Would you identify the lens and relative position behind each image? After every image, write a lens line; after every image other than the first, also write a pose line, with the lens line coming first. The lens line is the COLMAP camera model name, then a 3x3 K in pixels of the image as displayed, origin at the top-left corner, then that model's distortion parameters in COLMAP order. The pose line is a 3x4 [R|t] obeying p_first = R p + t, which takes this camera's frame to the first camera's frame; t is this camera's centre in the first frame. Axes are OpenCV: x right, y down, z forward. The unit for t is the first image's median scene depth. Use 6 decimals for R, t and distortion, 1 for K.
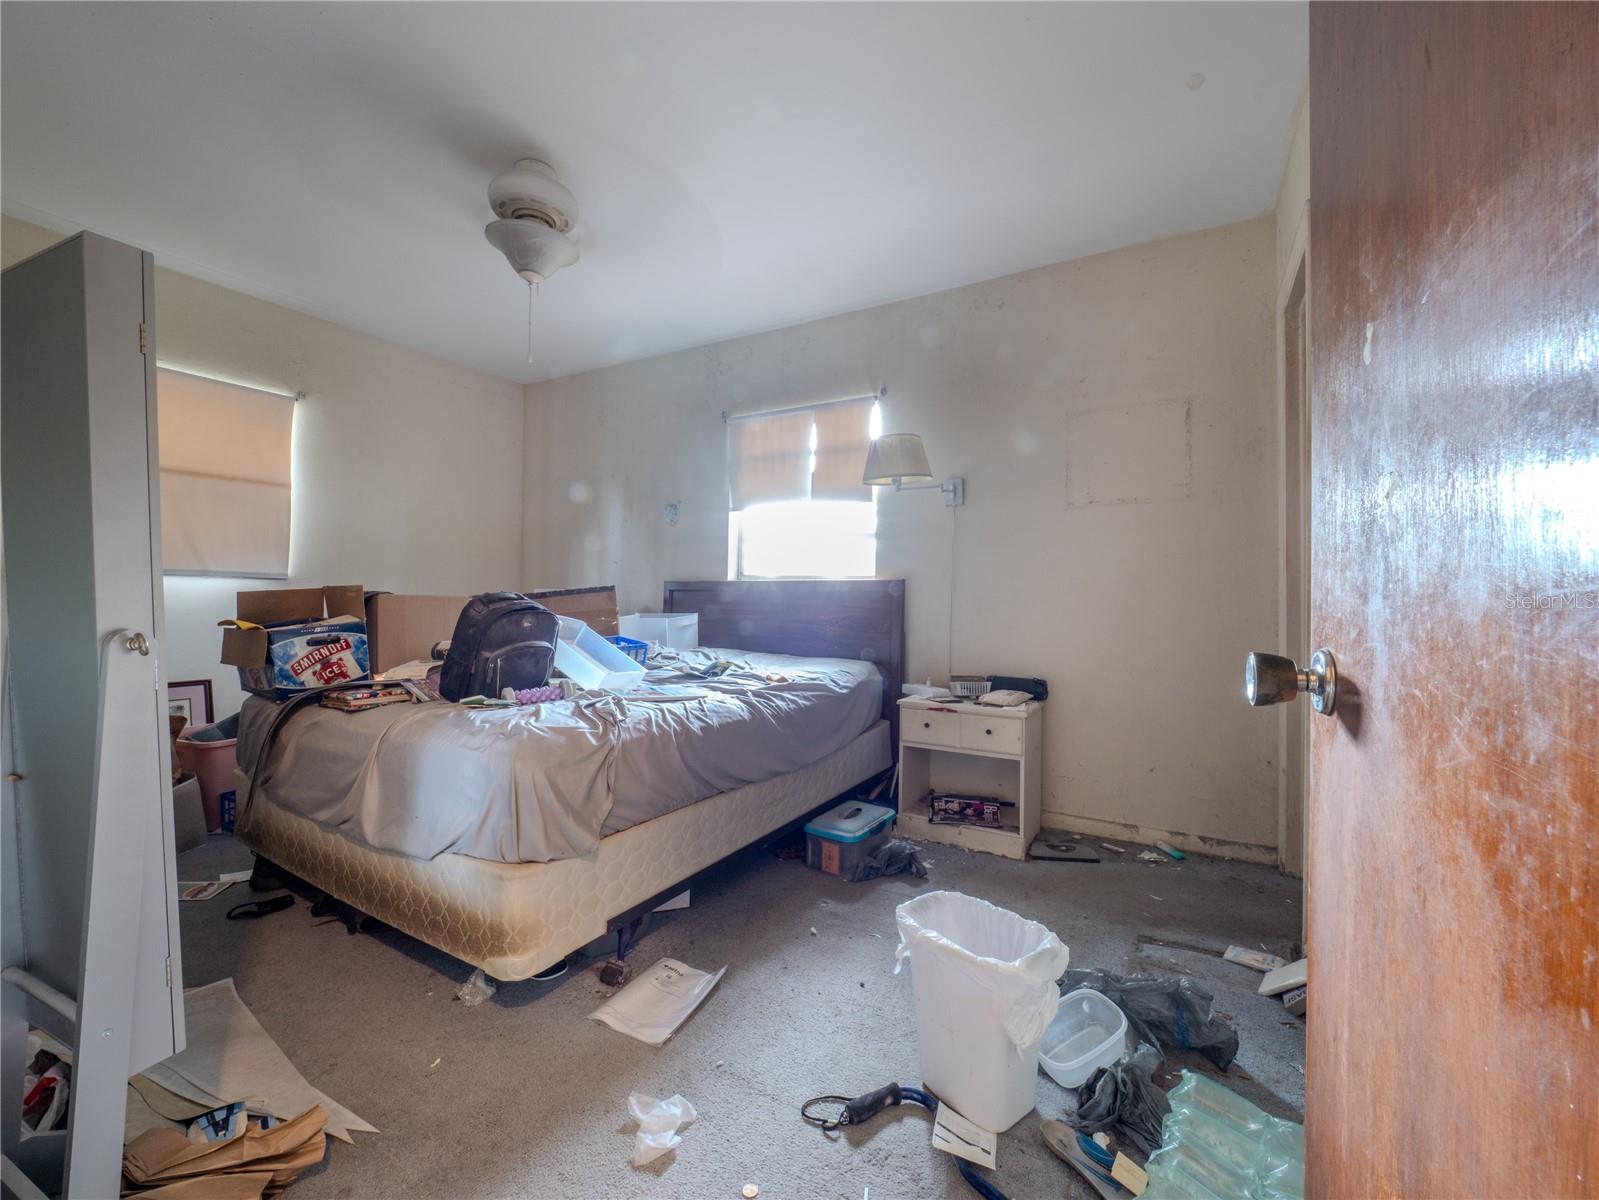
lens RADIAL K [[702.9, 0, 792.5], [0, 702.9, 571.3], [0, 0, 1]] dist [-0.003565, -0.000589]
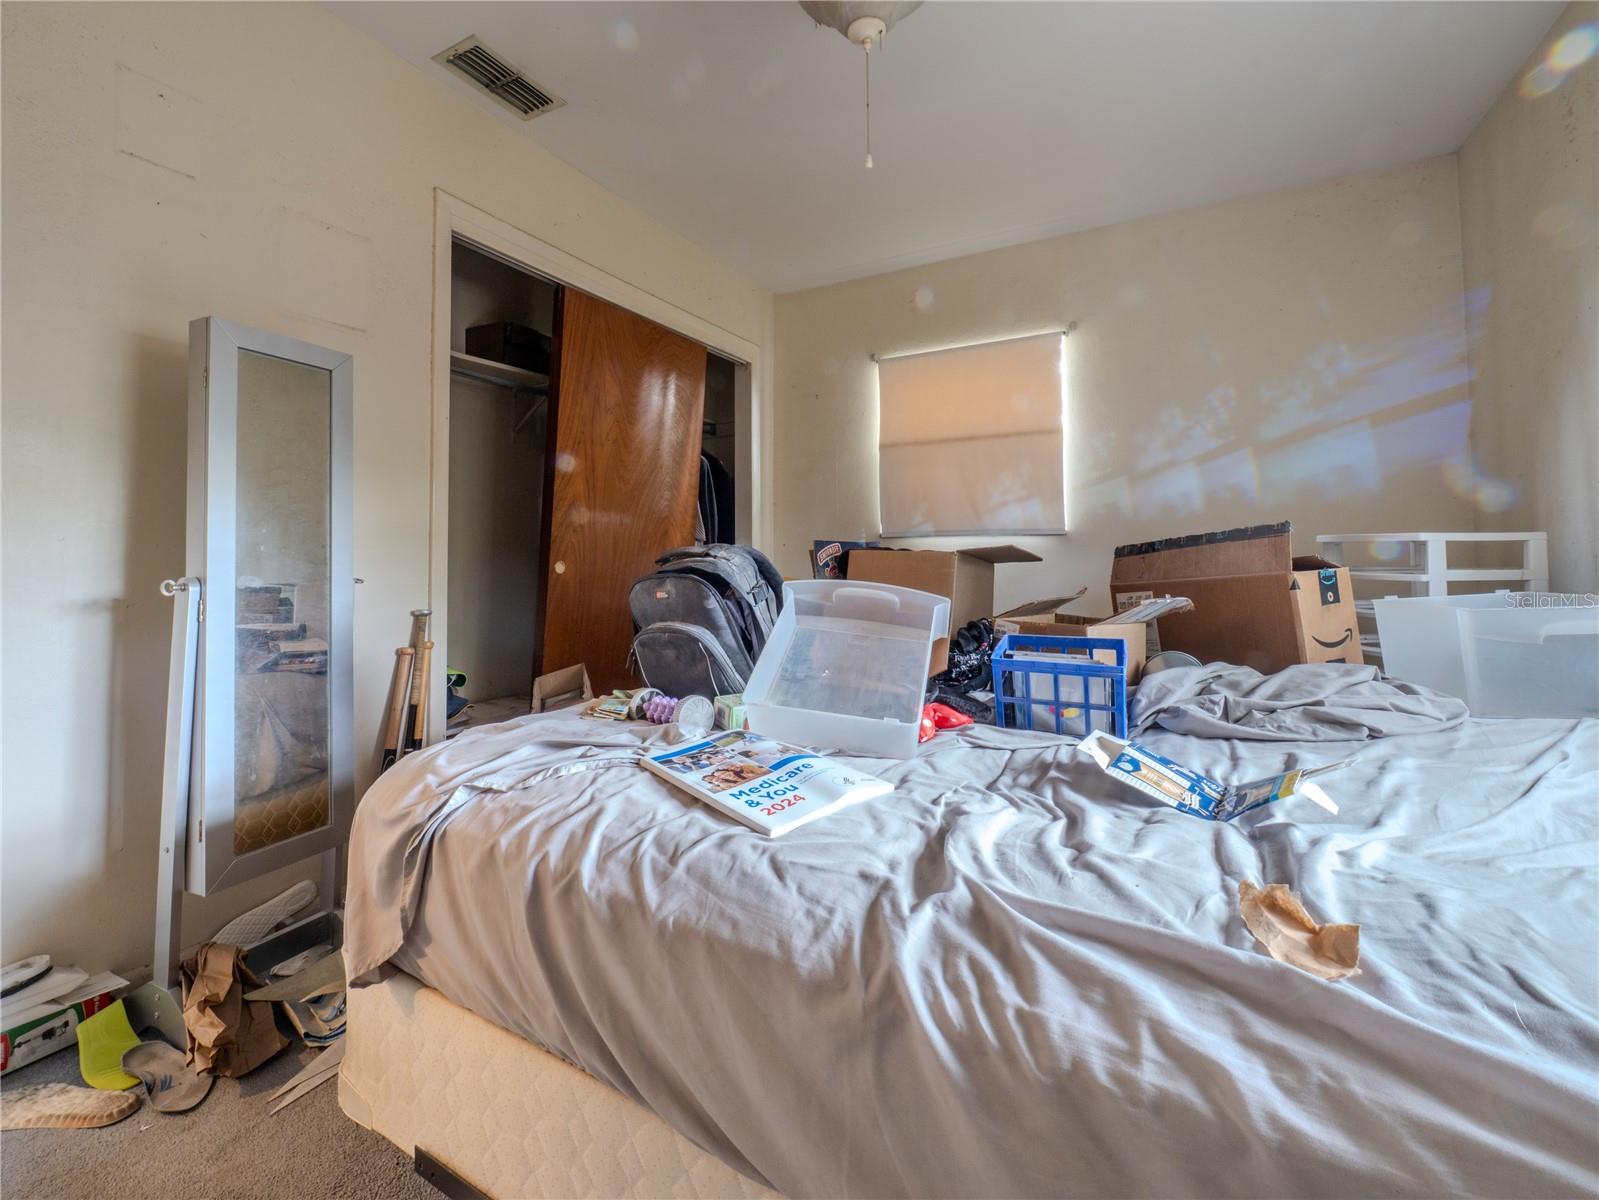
lens RADIAL K [[702.9, 0, 792.5], [0, 702.9, 571.3], [0, 0, 1]] dist [-0.003565, -0.000589]
pose [[0.022553, 0.005314, -0.999732, 0.189693], [0.036801, 0.999304, 0.006142, 0.045457], [0.999068, -0.036930, 0.022342, 0.893397]]
